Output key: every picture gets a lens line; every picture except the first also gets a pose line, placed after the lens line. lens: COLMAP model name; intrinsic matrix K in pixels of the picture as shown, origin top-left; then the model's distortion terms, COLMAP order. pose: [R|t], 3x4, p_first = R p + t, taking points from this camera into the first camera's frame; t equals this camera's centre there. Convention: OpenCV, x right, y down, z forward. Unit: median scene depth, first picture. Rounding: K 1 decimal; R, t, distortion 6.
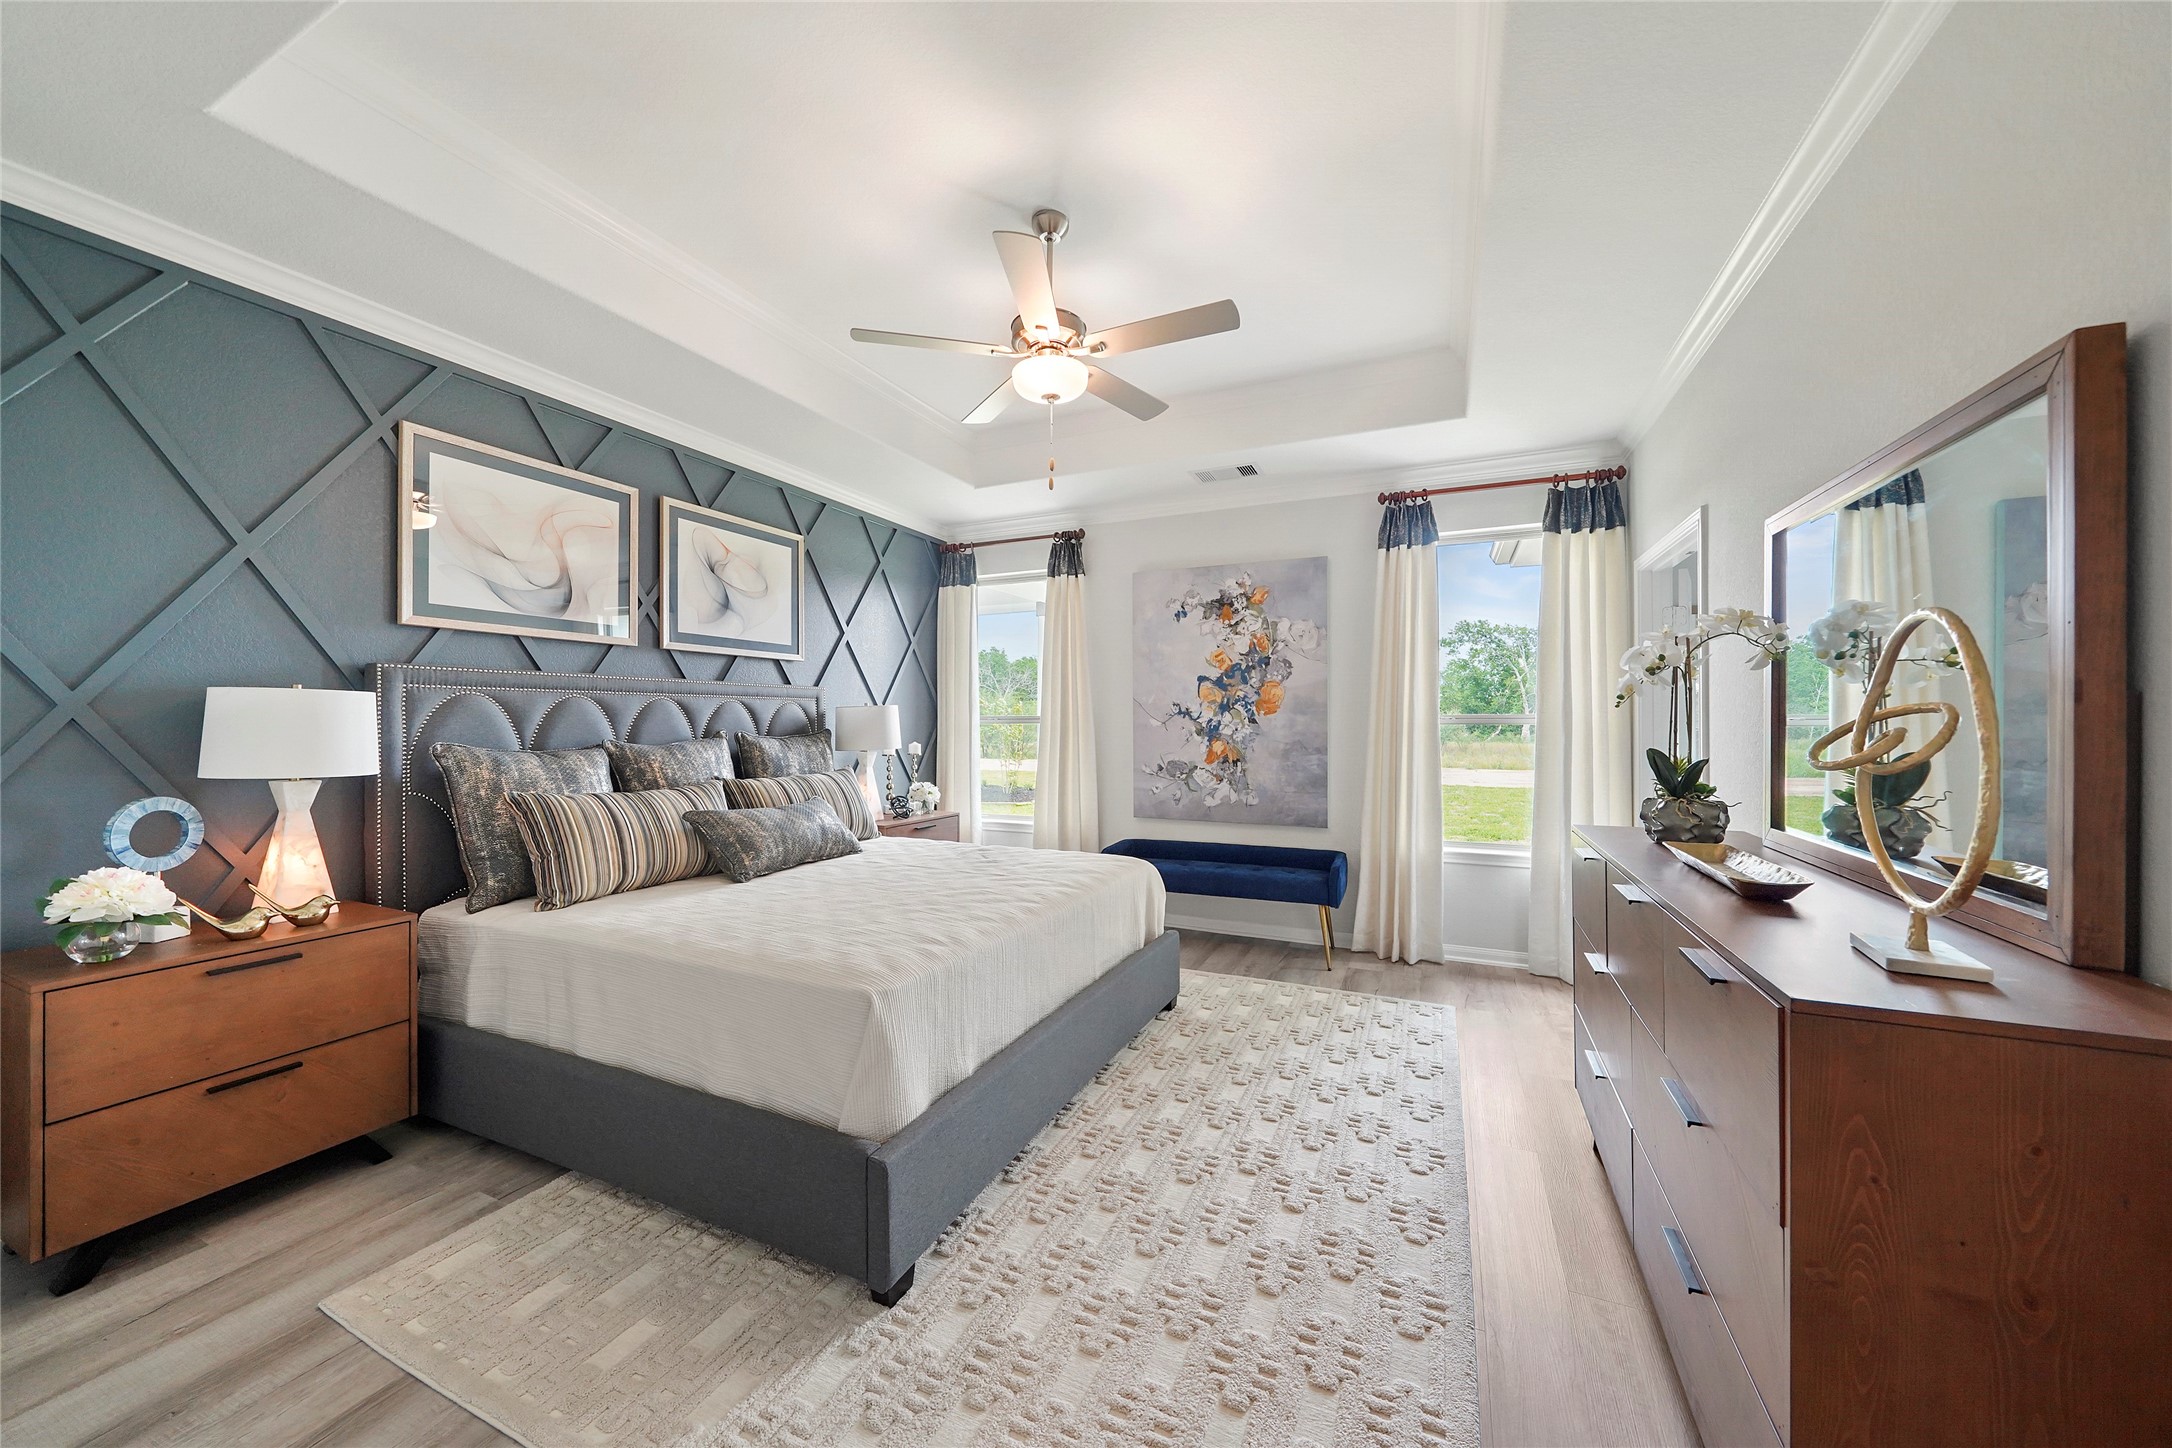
lens RADIAL K [[762.2, 0, 1086.0], [0, 762.2, 724.0], [0, 0, 1]] dist [0.000893, 0.000061]
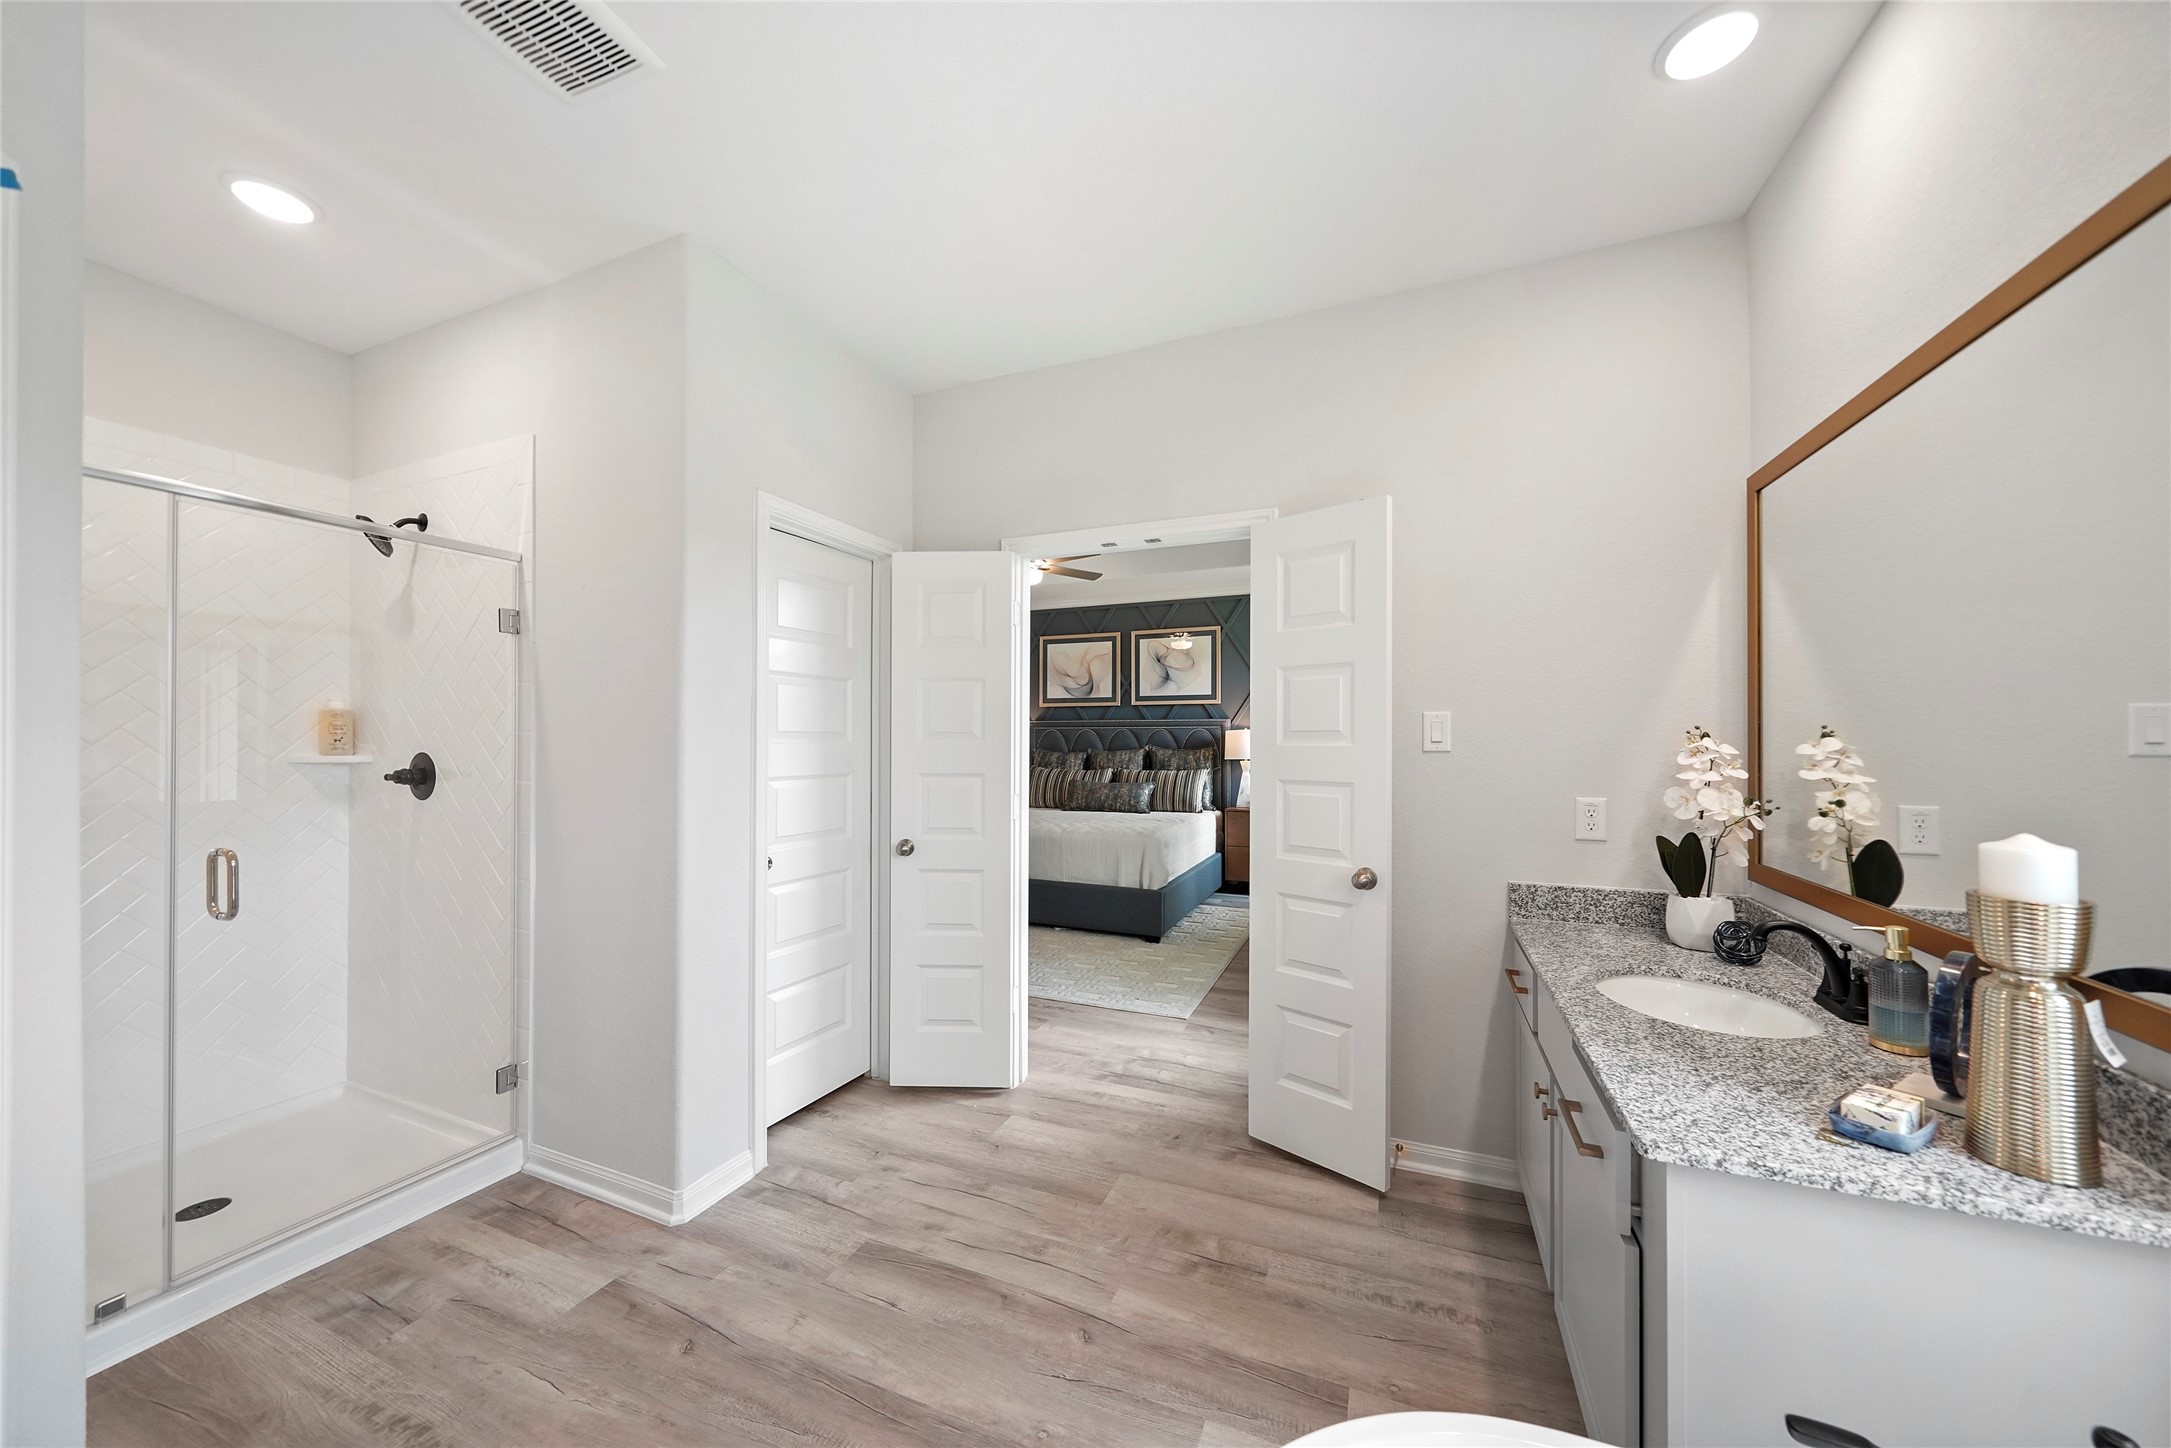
lens RADIAL K [[761.9, 0, 1085.5], [0, 761.9, 724.0], [0, 0, 1]] dist [0.000893, 0.000061]
pose [[0.028039, -0.013850, -0.999511, 1.474302], [-0.001012, 0.999903, -0.013884, -0.019351], [0.999606, 0.001401, 0.028022, 0.803250]]
